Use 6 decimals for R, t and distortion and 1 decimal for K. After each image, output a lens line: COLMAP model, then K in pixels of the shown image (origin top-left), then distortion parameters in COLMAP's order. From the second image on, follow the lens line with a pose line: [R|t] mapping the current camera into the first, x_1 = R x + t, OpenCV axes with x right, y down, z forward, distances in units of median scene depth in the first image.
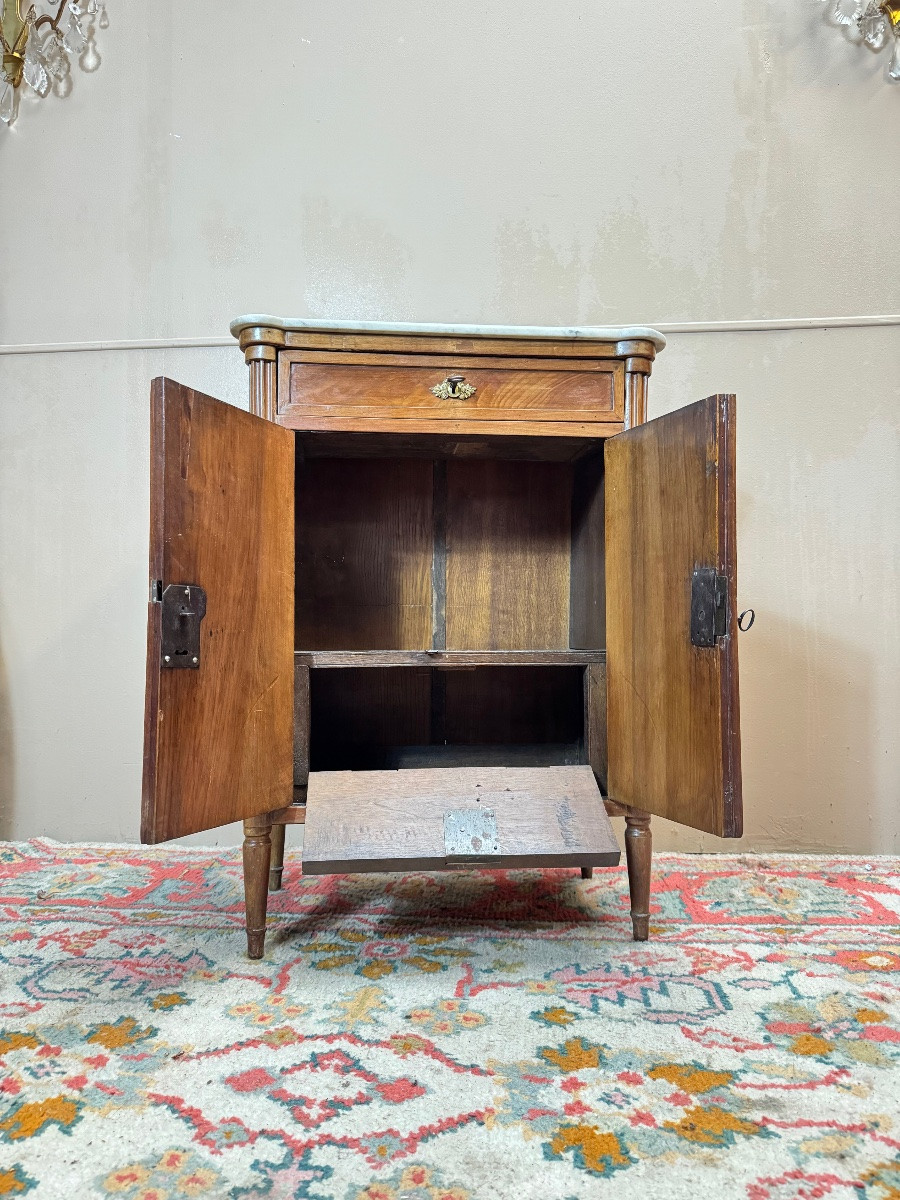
lens RADIAL K [[846.3, 0, 447.5], [0, 846.3, 603.7], [0, 0, 1]] dist [-0.001094, -0.006418]
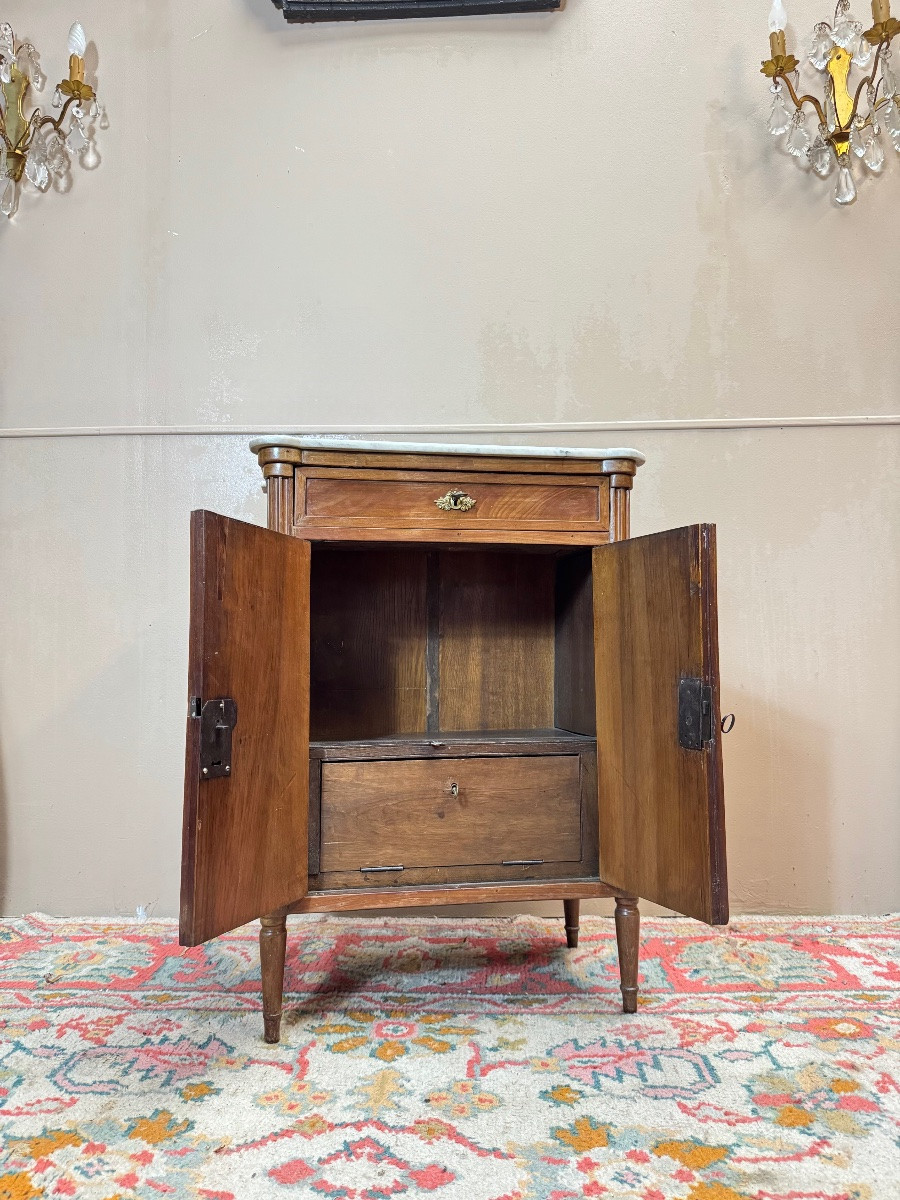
lens RADIAL K [[844.8, 0, 446.6], [0, 844.8, 605.7], [0, 0, 1]] dist [-0.000413, -0.006787]
pose [[0.998242, 0.000094, 0.059270, -0.077188], [0.001828, 0.999474, -0.032377, -0.096125], [-0.059242, 0.032429, 0.997717, -0.085178]]
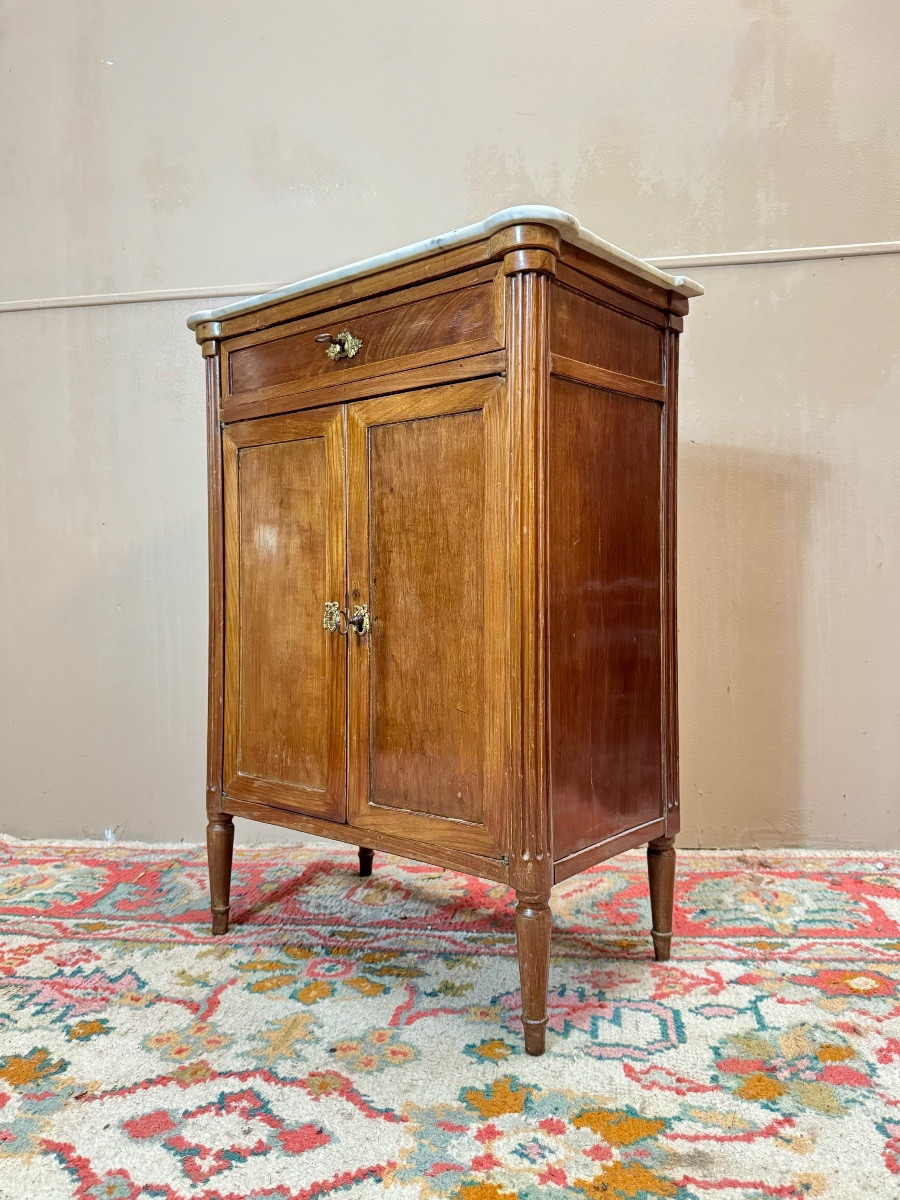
lens RADIAL K [[916.6, 0, 448.2], [0, 916.6, 605.6], [0, 0, 1]] dist [-0.003031, -0.008162]
pose [[0.998650, -0.018422, -0.048561, 0.125562], [0.021582, 0.997628, 0.065363, -0.059913], [0.047242, -0.066323, 0.996679, 0.024858]]
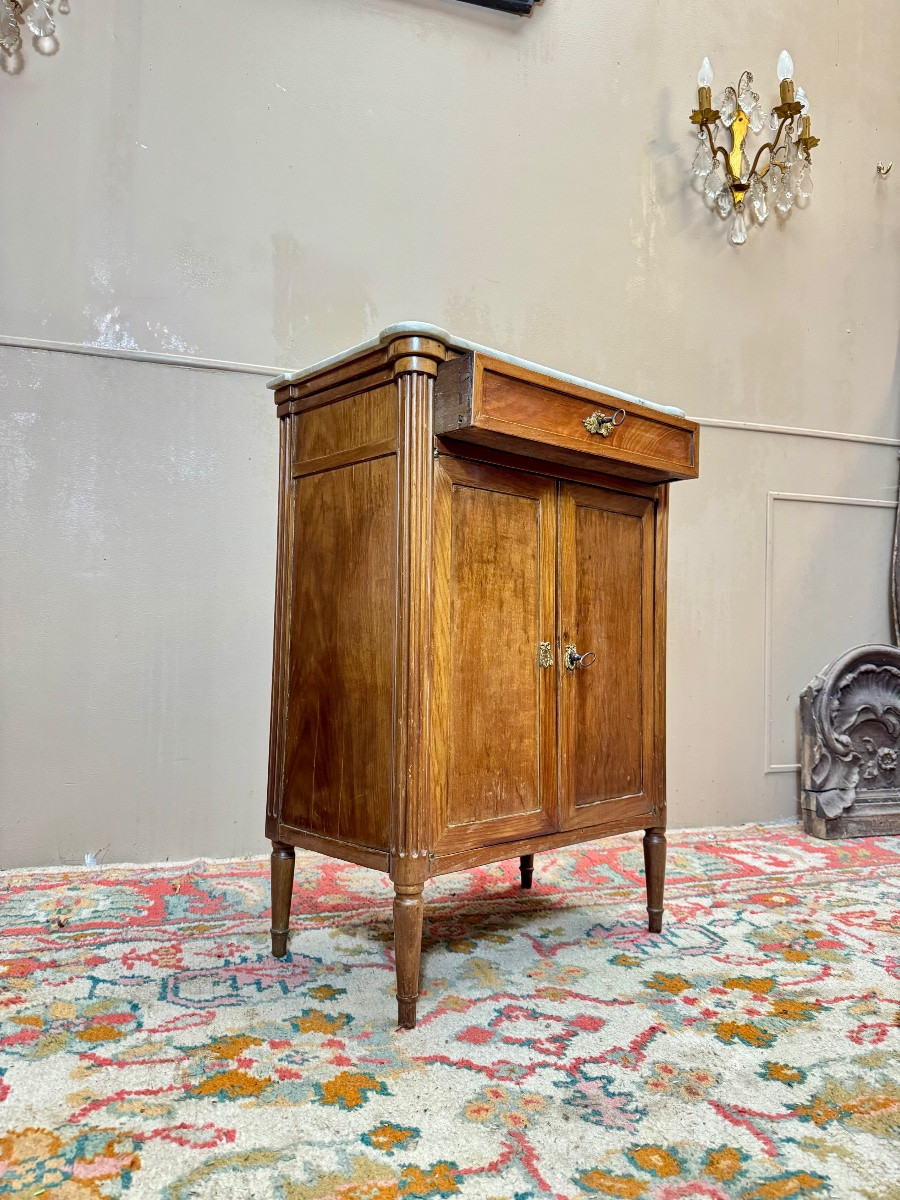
lens RADIAL K [[845.0, 0, 446.1], [0, 845.0, 601.9], [0, 0, 1]] dist [-0.002410, -0.003080]
pose [[0.921313, 0.038662, 0.386894, -0.598538], [-0.038386, 0.999227, -0.008444, -0.043190], [-0.386922, -0.007072, 0.922085, -0.088568]]
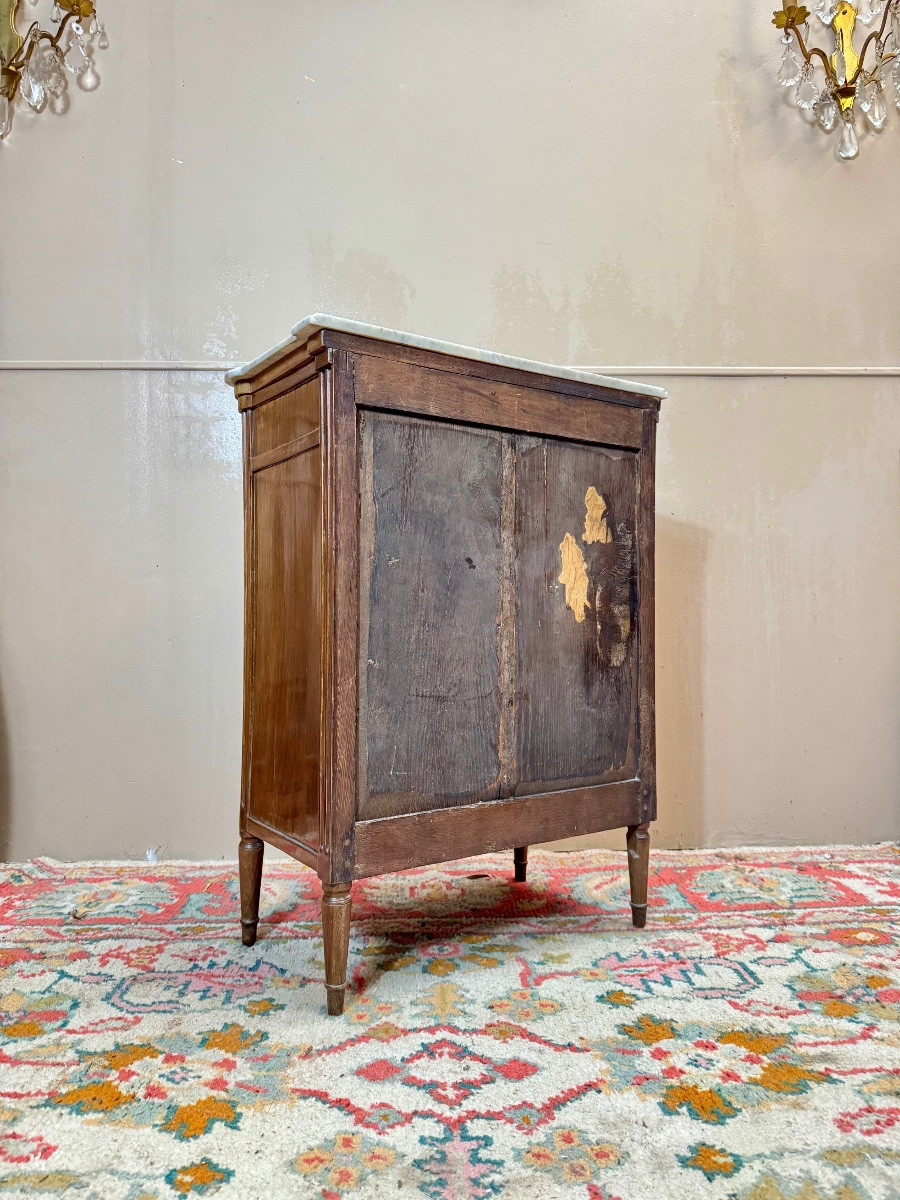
lens RADIAL K [[847.6, 0, 449.6], [0, 847.6, 605.0], [0, 0, 1]] dist [-0.003570, -0.005399]
pose [[0.991218, 0.001080, 0.132236, -0.222732], [-0.000840, 0.999998, -0.001867, -0.032089], [-0.132238, 0.001739, 0.991217, -0.082968]]
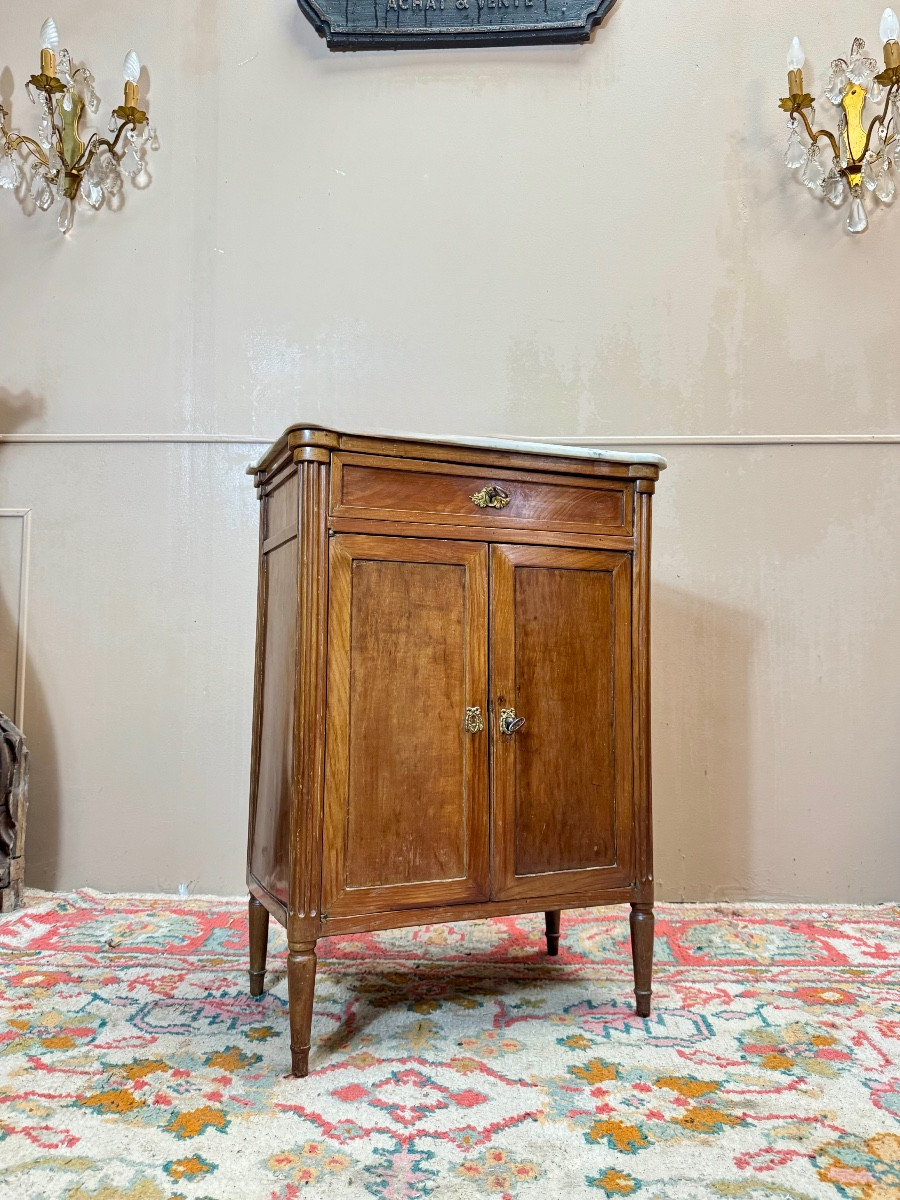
lens RADIAL K [[890.6, 0, 448.3], [0, 890.6, 603.6], [0, 0, 1]] dist [-0.006095, -0.000878]
pose [[0.998472, 0.015605, 0.053005, -0.130065], [-0.014445, 0.999649, -0.022196, -0.117208], [-0.053333, 0.021396, 0.998348, -0.287866]]
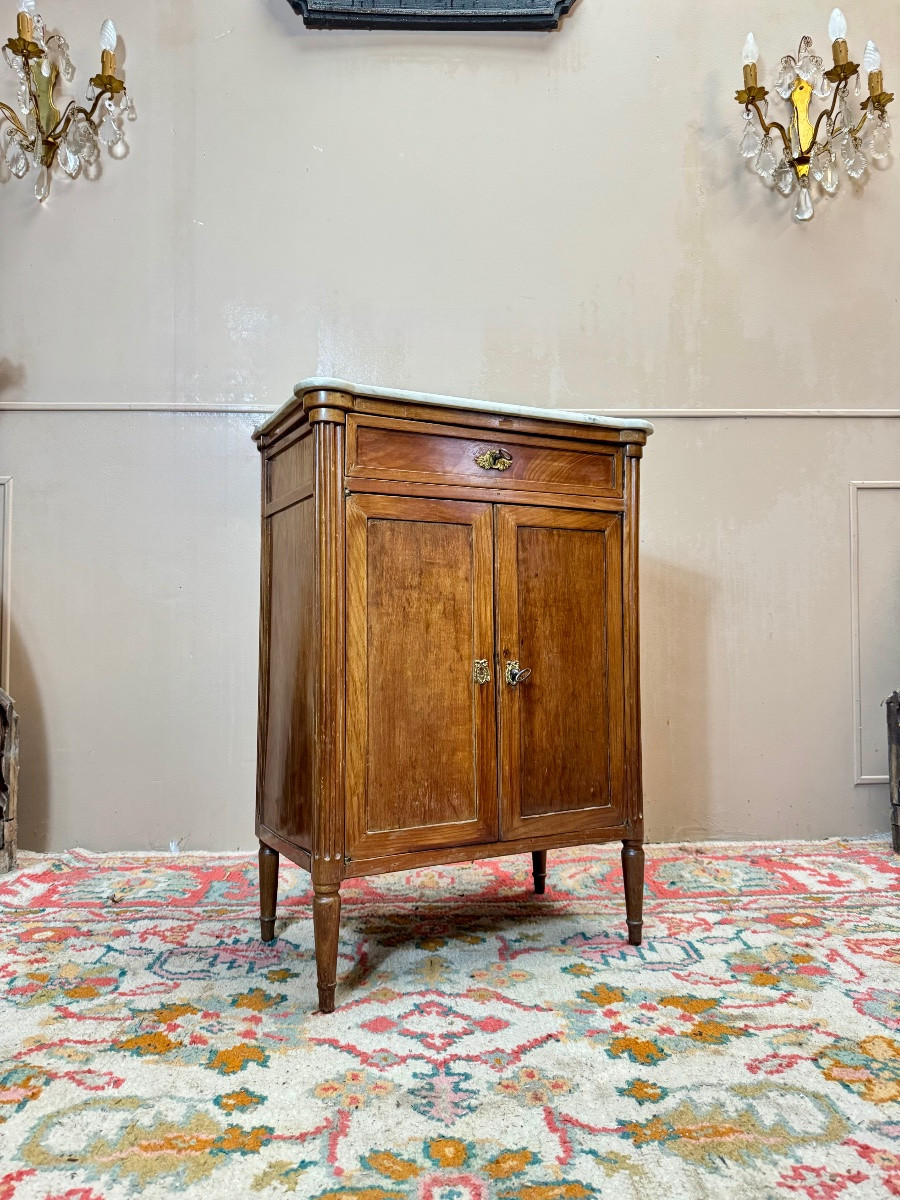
lens RADIAL K [[844.1, 0, 445.1], [0, 844.1, 599.3], [0, 0, 1]] dist [-0.002831, -0.004475]
pose [[0.991375, 0.004766, 0.130970, -0.238534], [-0.004859, 0.999988, 0.000390, -0.089792], [-0.130967, -0.001023, 0.991386, -0.268421]]
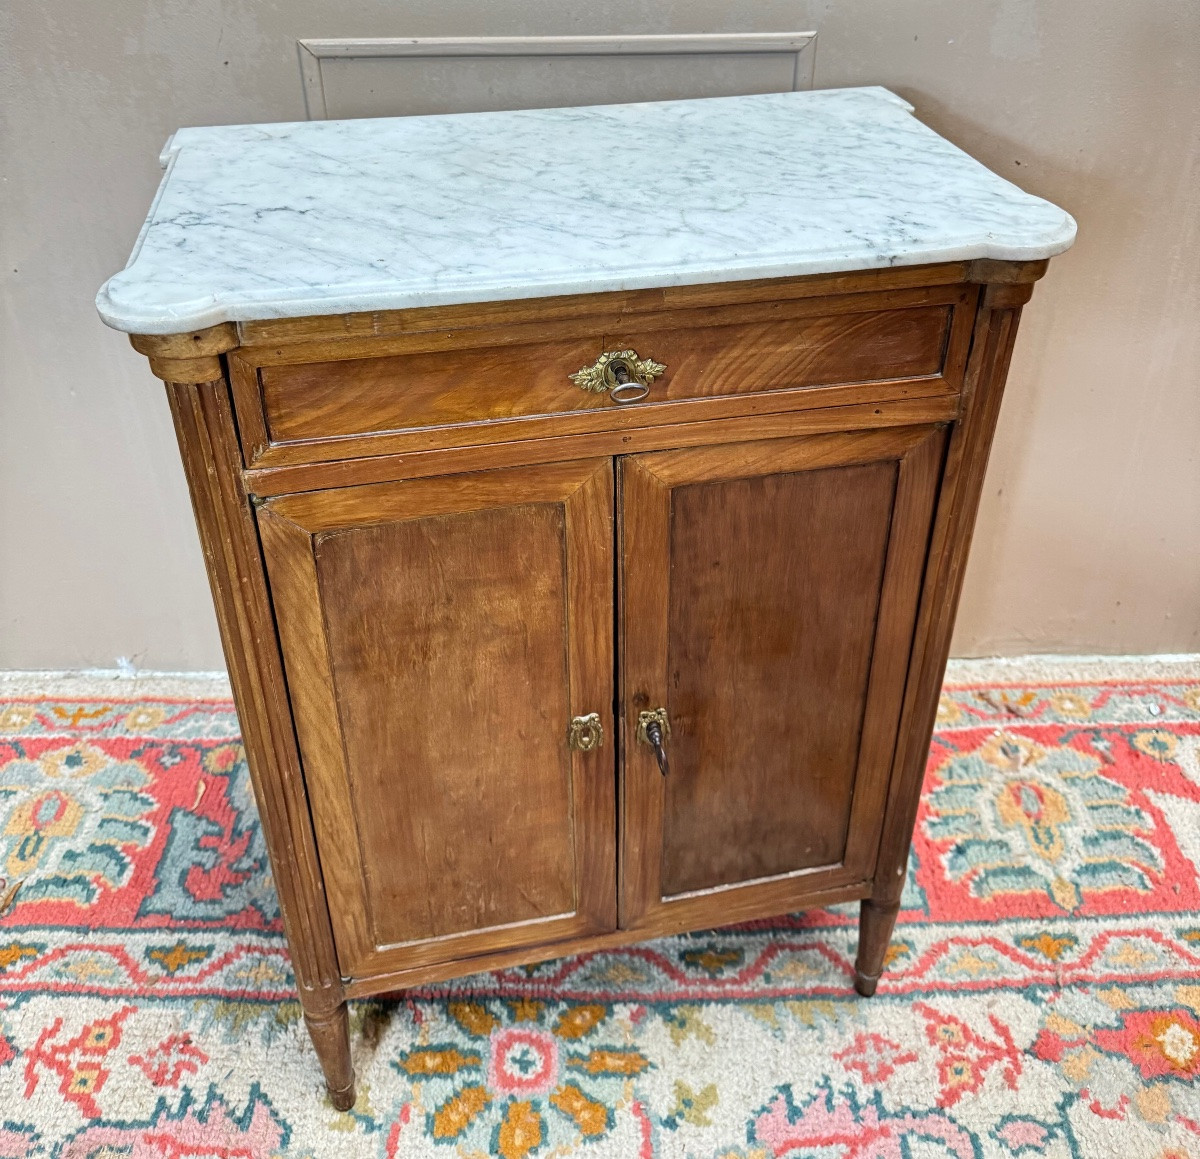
lens RADIAL K [[1131.7, 0, 590.5], [0, 1131.7, 379.5], [0, 0, 1]] dist [-0.001599, -0.008516]
pose [[0.996307, -0.050885, 0.069157, -0.057664], [0.005504, 0.841656, 0.539986, -0.657708], [-0.085683, -0.537612, 0.838828, 0.543009]]
